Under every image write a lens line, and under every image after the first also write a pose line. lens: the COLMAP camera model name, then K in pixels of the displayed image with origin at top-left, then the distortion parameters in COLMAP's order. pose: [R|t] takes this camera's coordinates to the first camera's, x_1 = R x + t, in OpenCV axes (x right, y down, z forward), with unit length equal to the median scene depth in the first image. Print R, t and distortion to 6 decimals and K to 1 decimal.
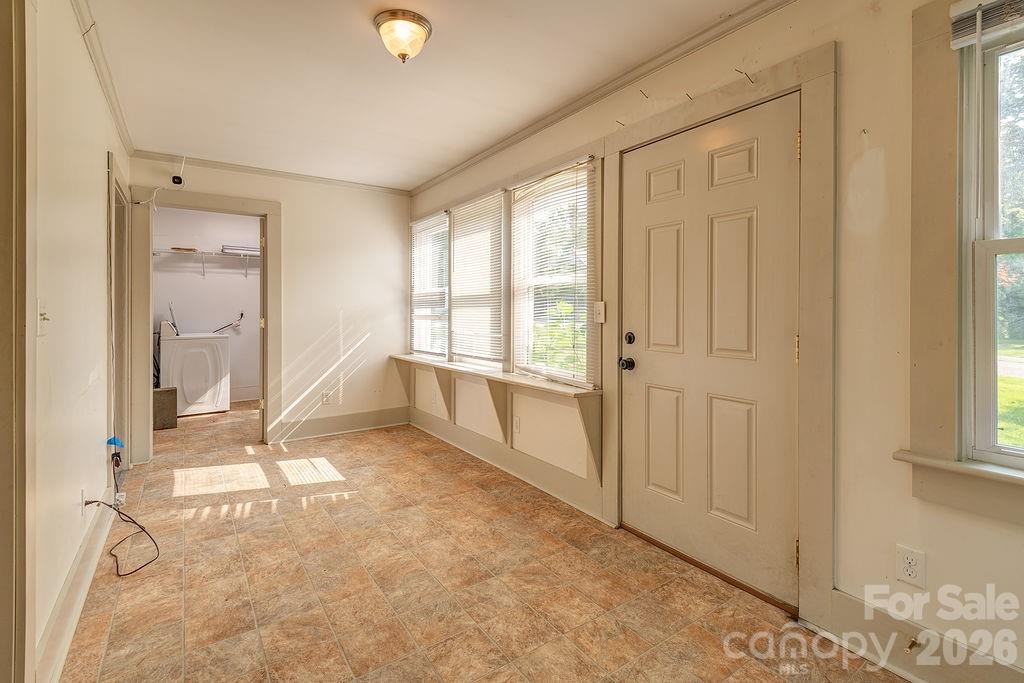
lens RADIAL K [[474.4, 0, 510.9], [0, 474.4, 314.4], [0, 0, 1]] dist [0.027076, -0.000257]
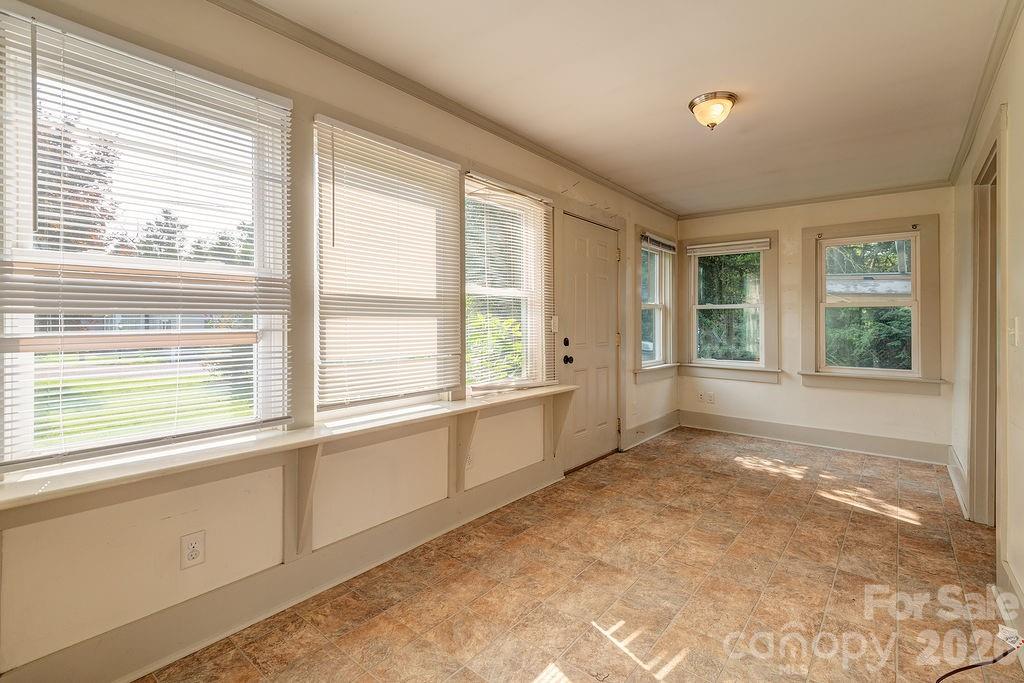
lens RADIAL K [[463.6, 0, 509.7], [0, 463.6, 323.4], [0, 0, 1]] dist [0.033051, -0.000458]
pose [[-0.275288, -0.011487, 0.961293, -1.055648], [-0.004746, 0.999933, 0.010590, -0.021607], [-0.961350, -0.001647, -0.275324, 1.541996]]
